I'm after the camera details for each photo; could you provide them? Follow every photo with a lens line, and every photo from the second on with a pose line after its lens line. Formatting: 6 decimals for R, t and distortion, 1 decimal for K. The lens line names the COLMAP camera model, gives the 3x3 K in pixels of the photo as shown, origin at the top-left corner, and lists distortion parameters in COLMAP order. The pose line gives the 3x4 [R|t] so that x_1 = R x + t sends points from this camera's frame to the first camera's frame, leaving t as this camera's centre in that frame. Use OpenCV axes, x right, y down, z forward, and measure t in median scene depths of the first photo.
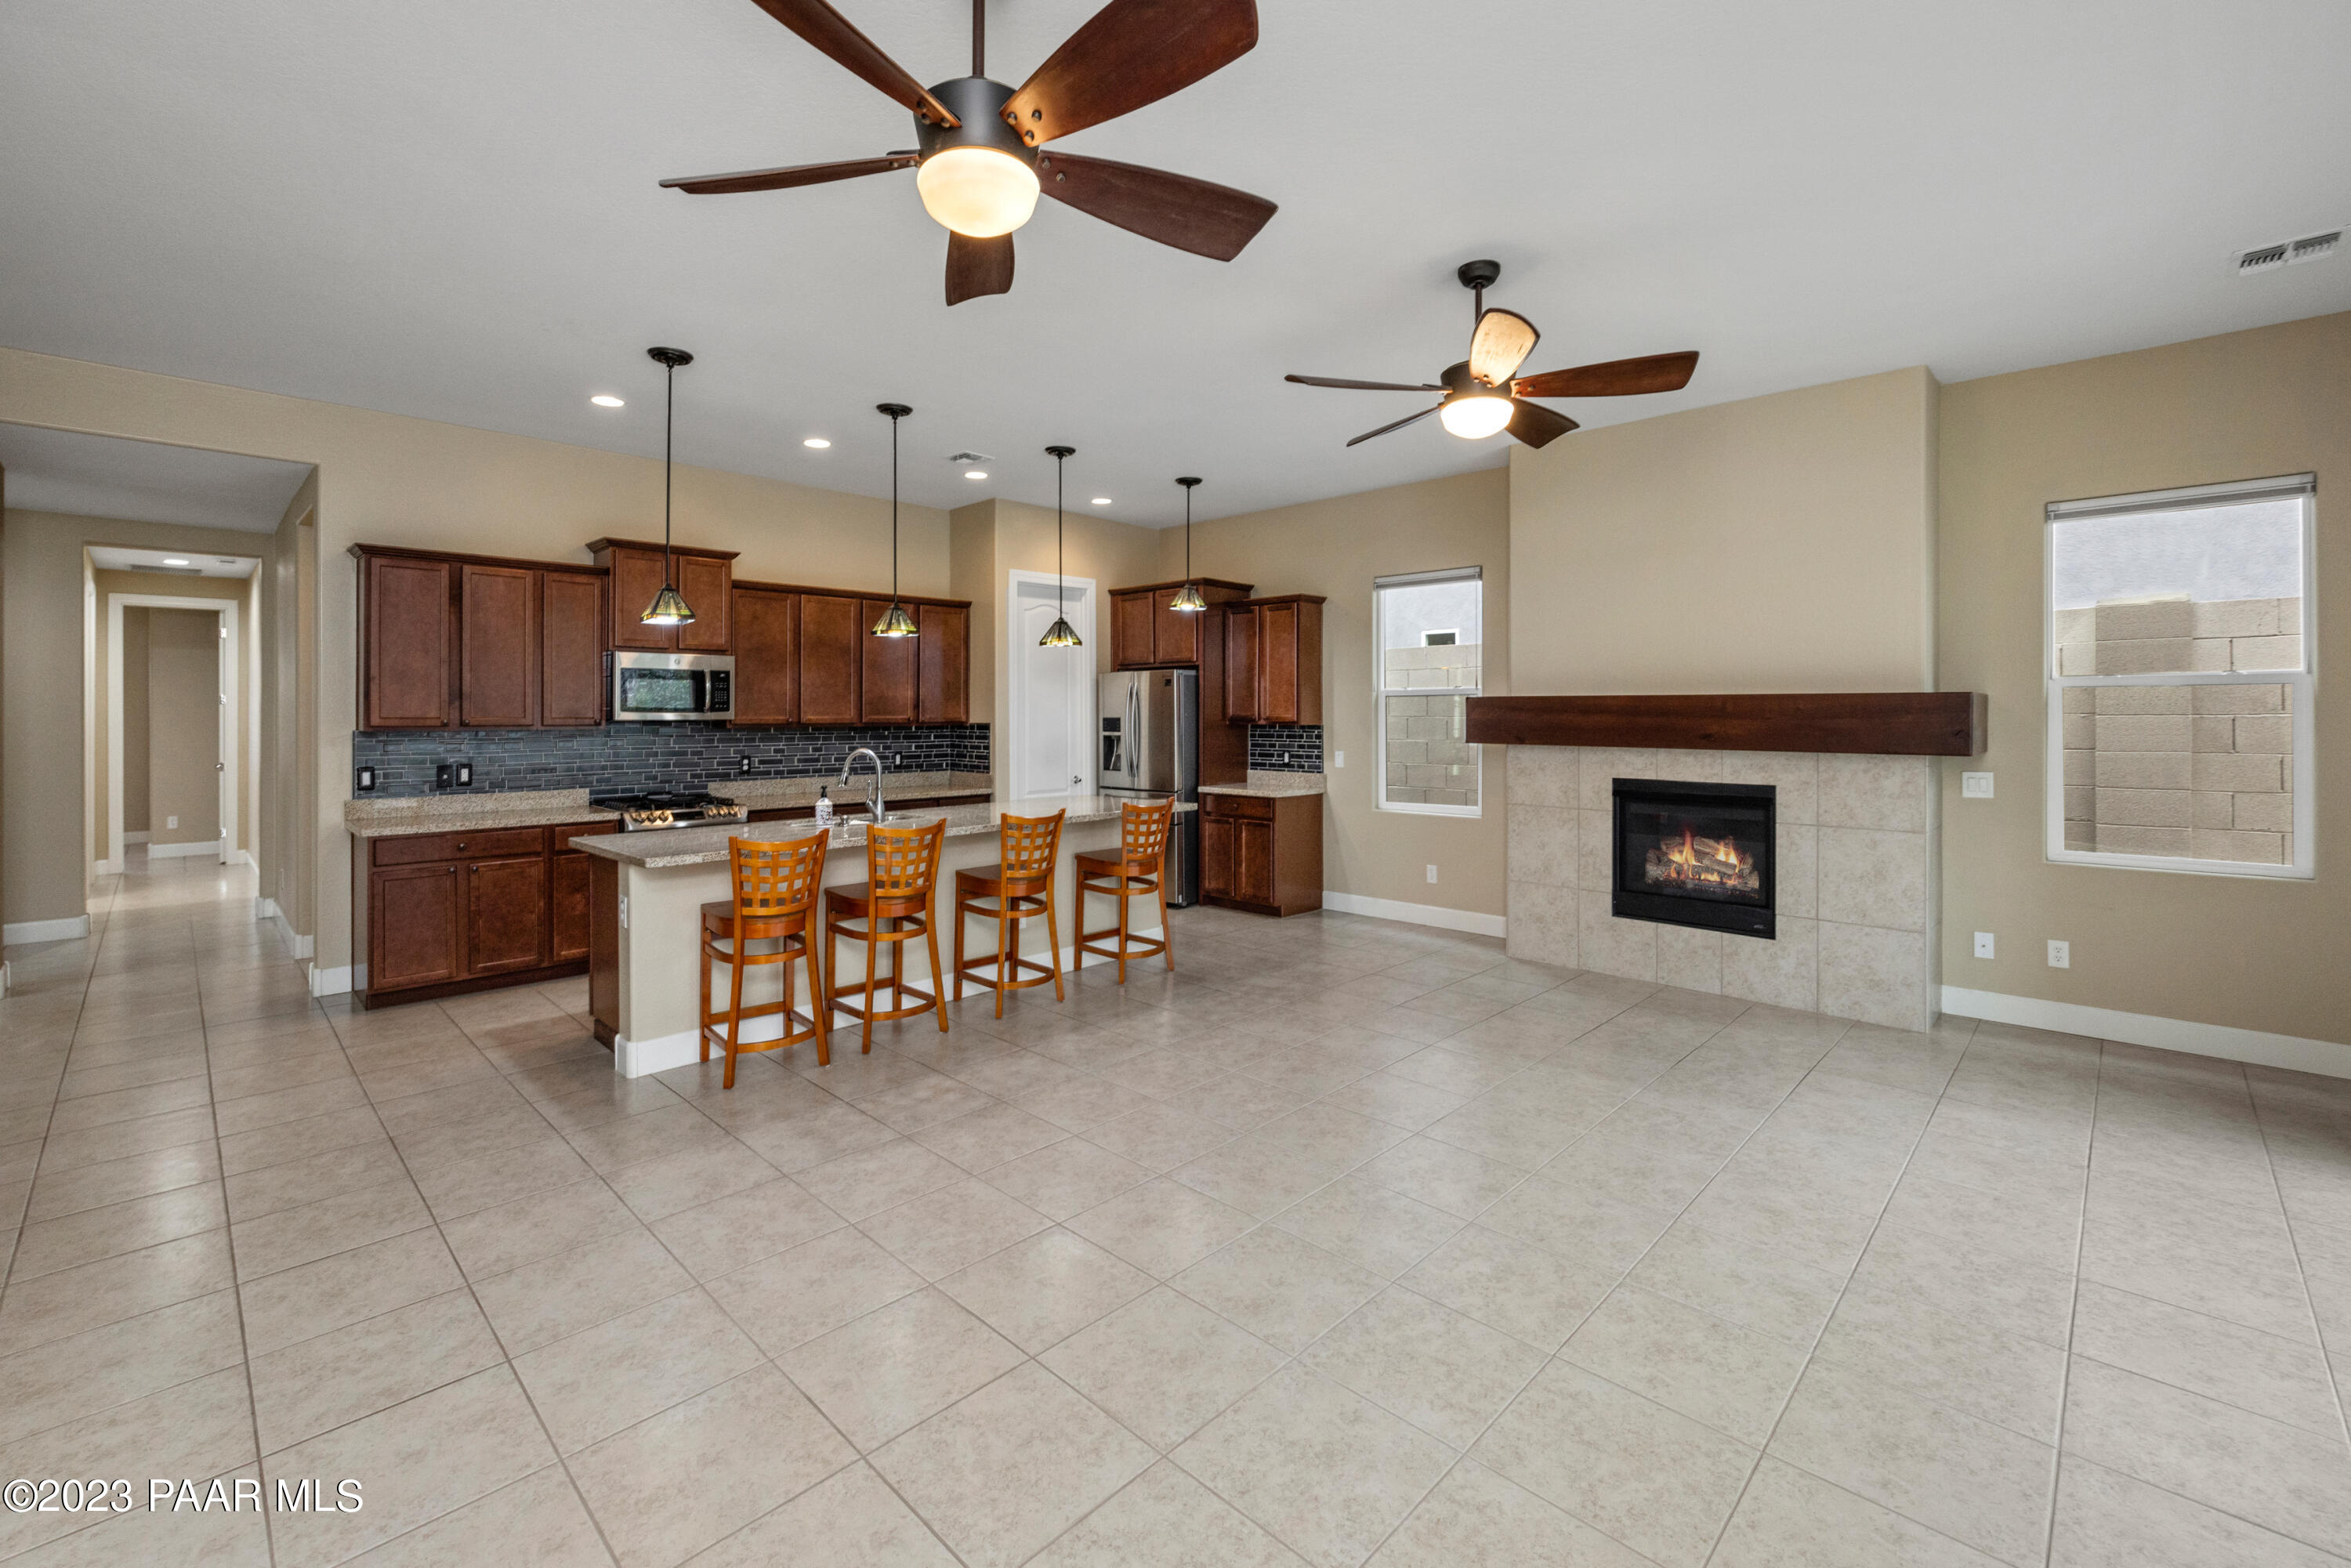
lens RADIAL K [[967.1, 0, 1195.3], [0, 967.1, 715.9], [0, 0, 1]] dist [0.001058, -0.001489]
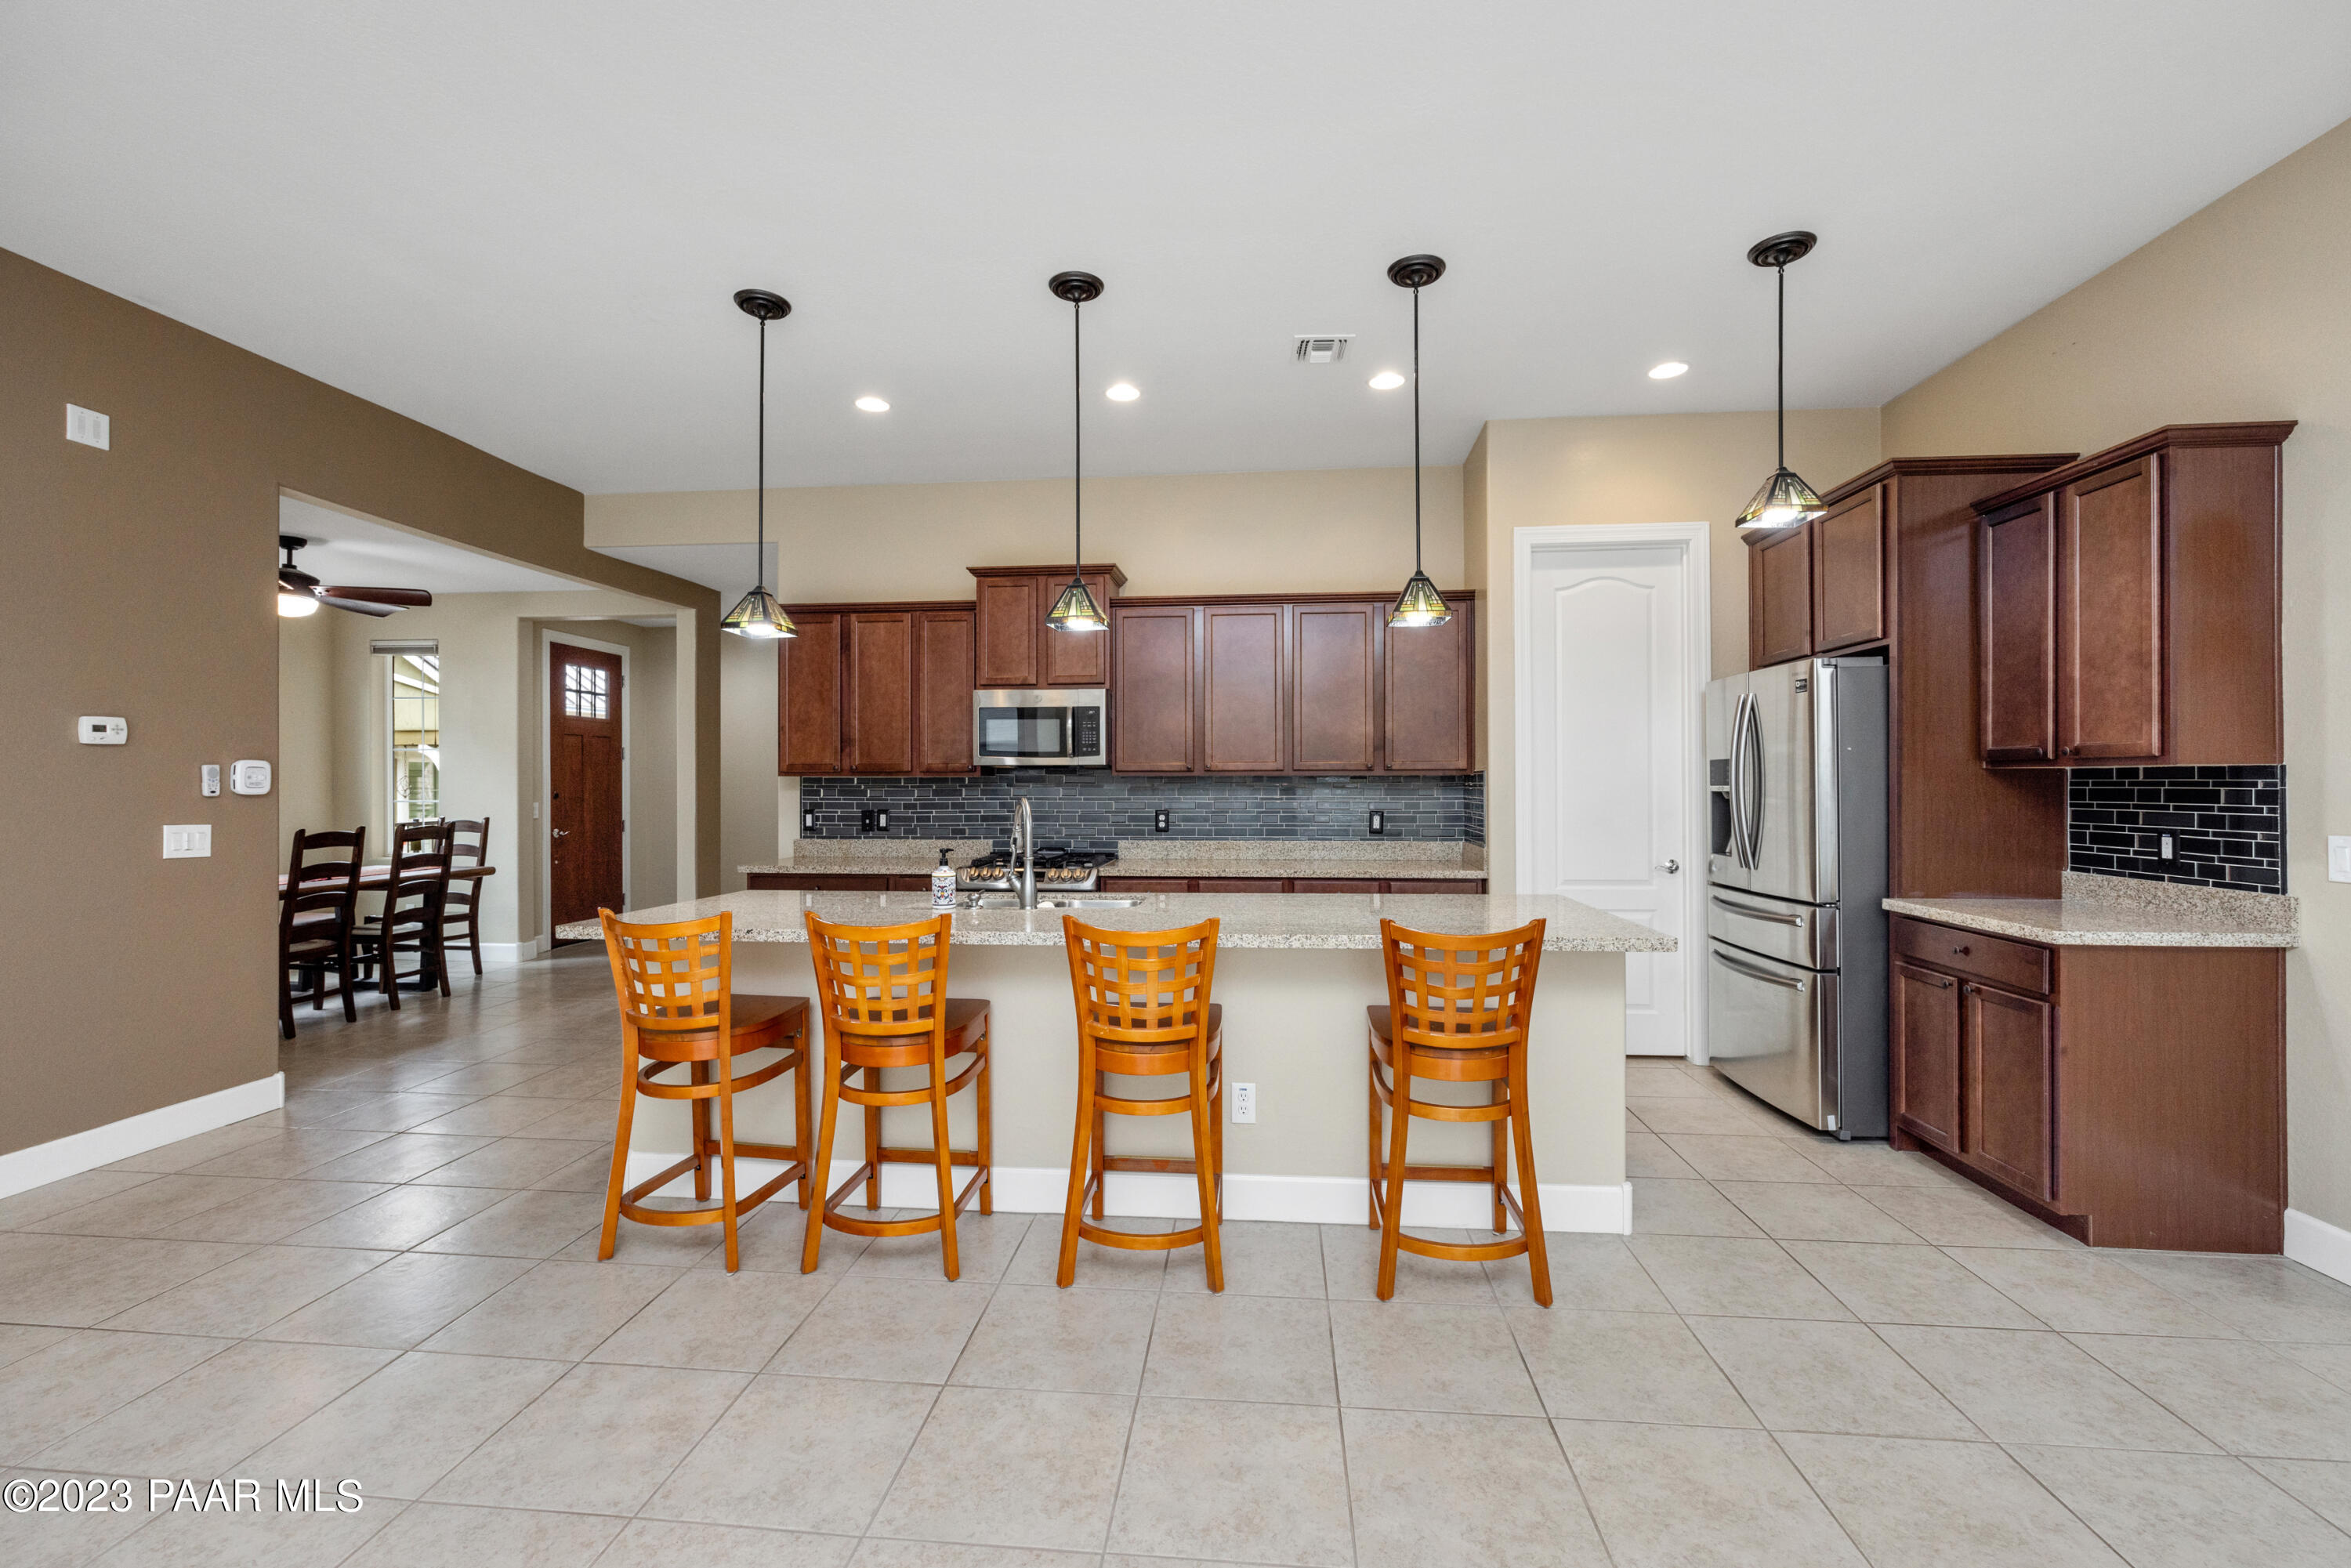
lens RADIAL K [[947.5, 0, 1148.1], [0, 947.5, 781.7], [0, 0, 1]] dist [-0.006355, 0.001401]
pose [[0.604359, -0.000025, -0.796712, 0.212211], [0.004019, 0.999987, 0.003018, 0.016957], [0.796702, -0.005026, 0.604351, 0.580229]]
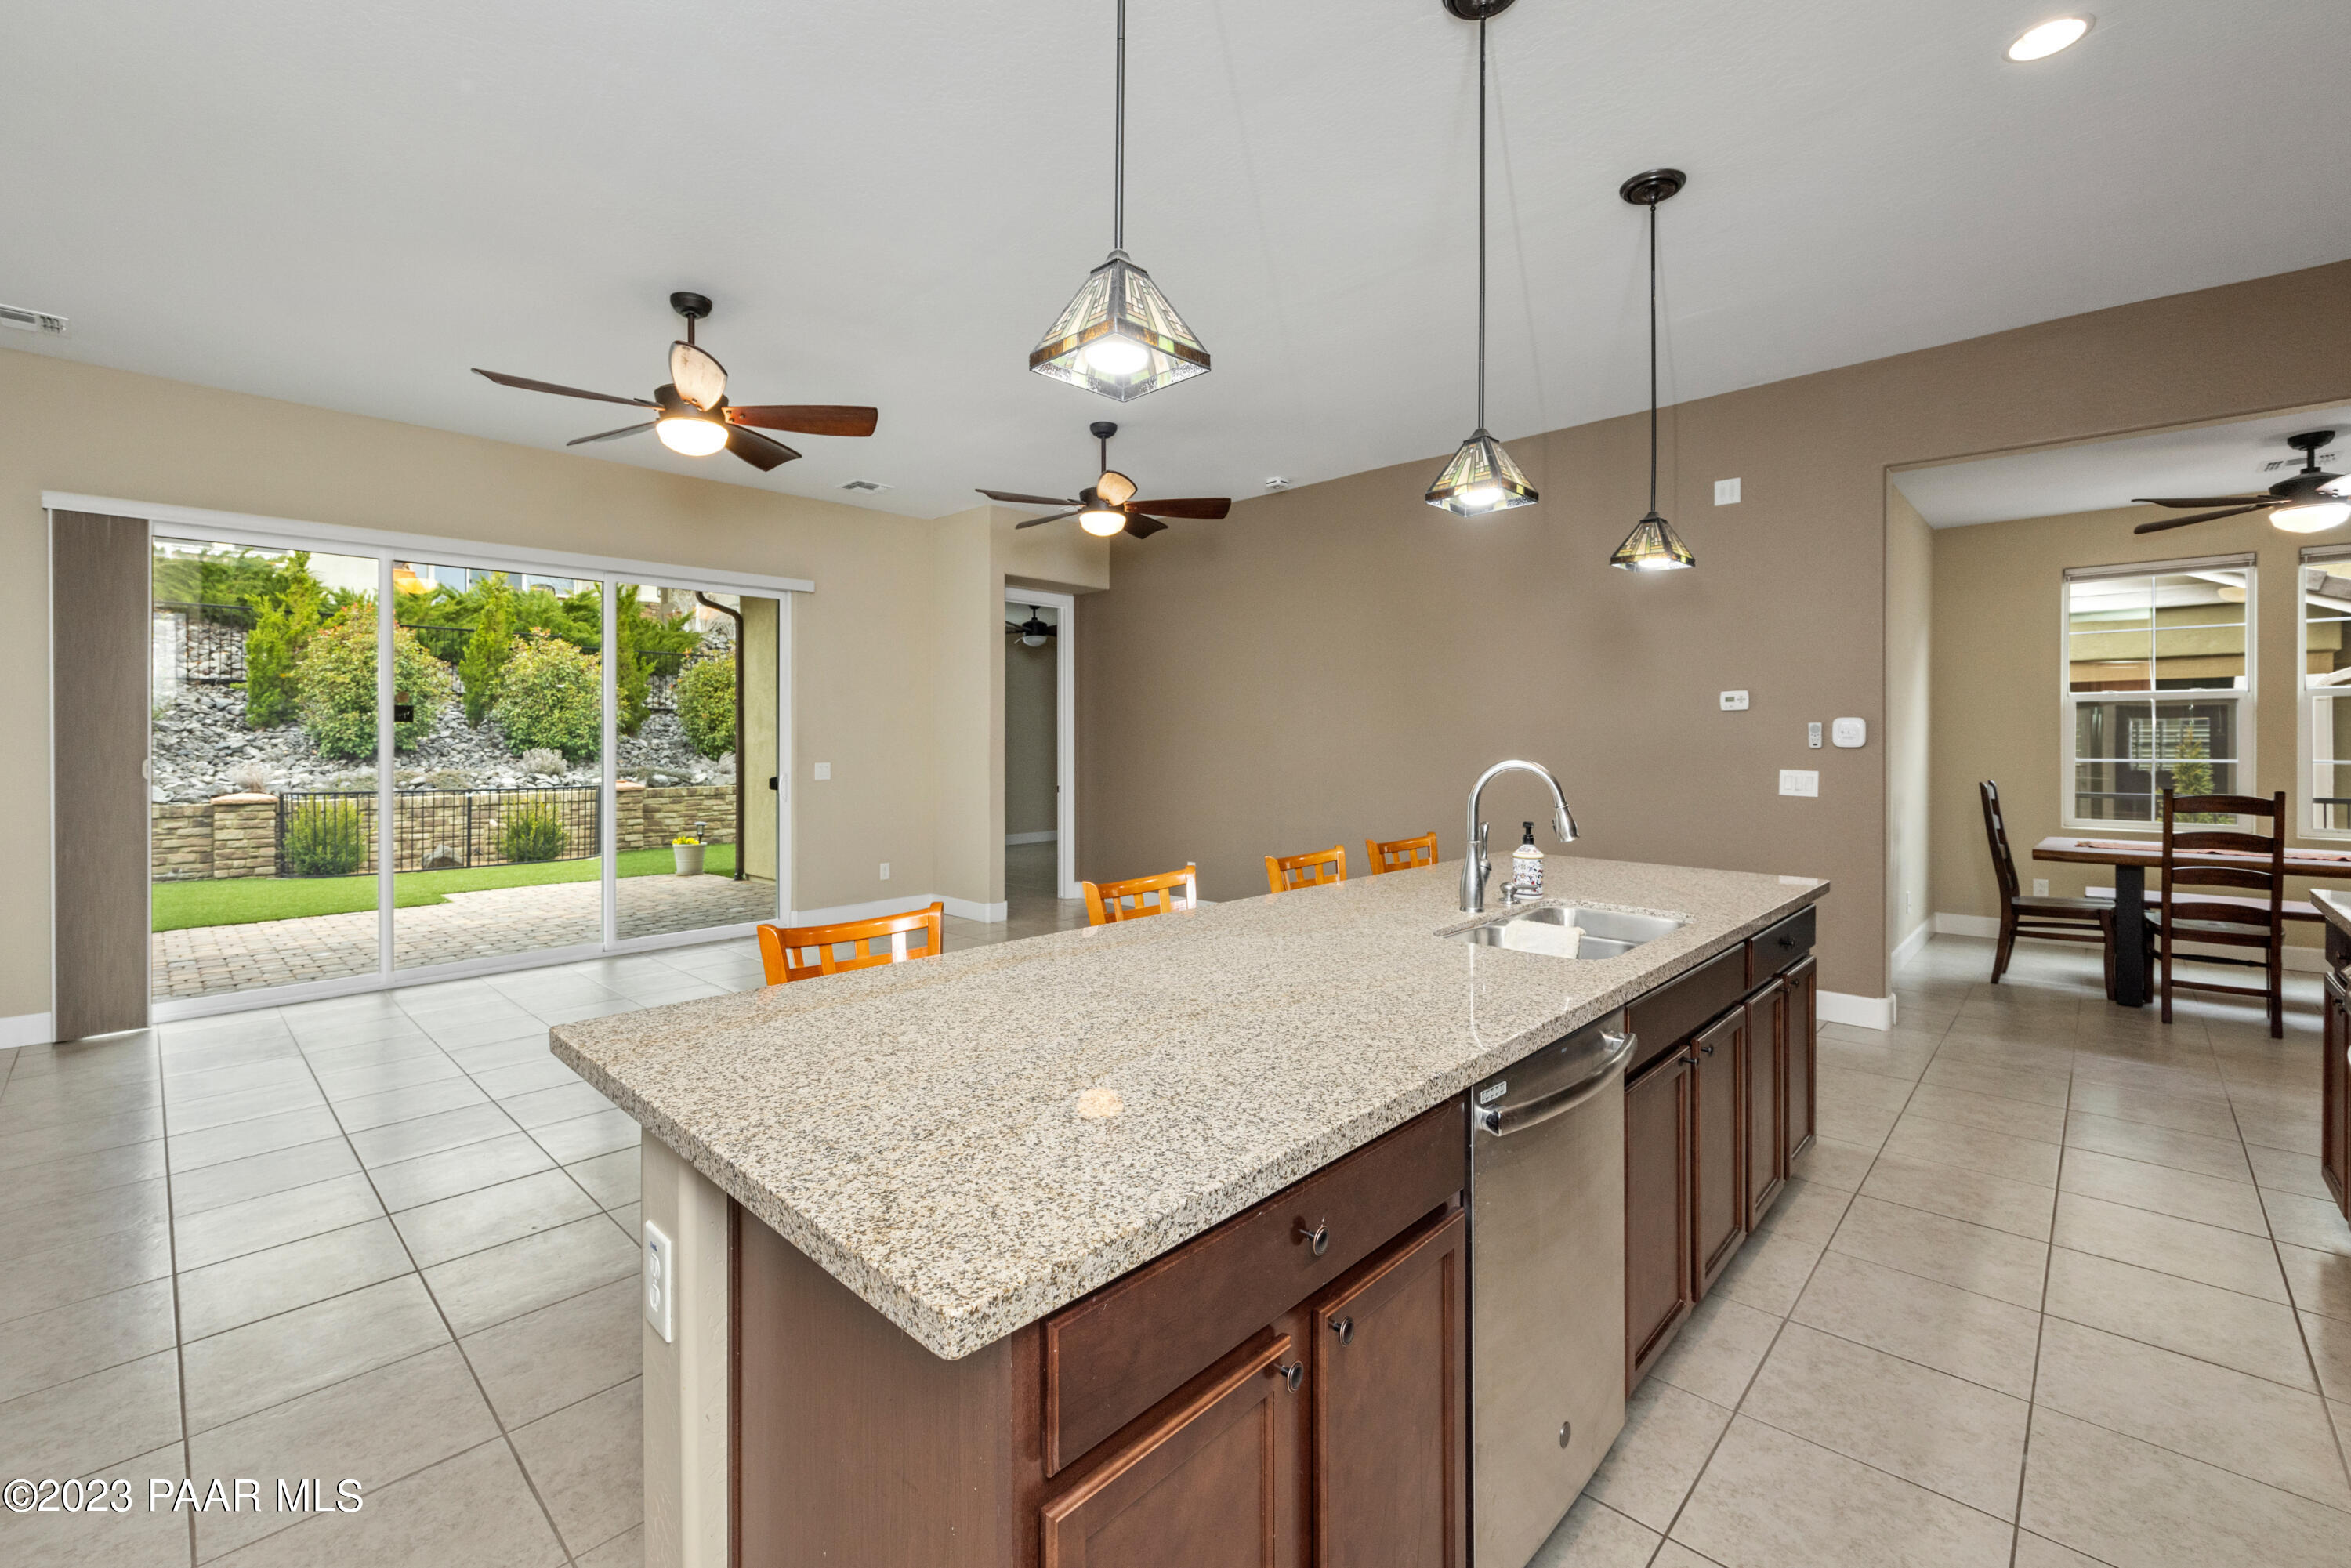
lens RADIAL K [[967.1, 0, 1206.8], [0, 967.1, 734.9], [0, 0, 1]] dist [0.001058, -0.001489]
pose [[-0.999879, 0.001203, -0.015508, -0.174021], [0.001266, 0.999991, -0.004067, 0.017950], [0.015503, -0.004086, -0.999871, 1.327565]]
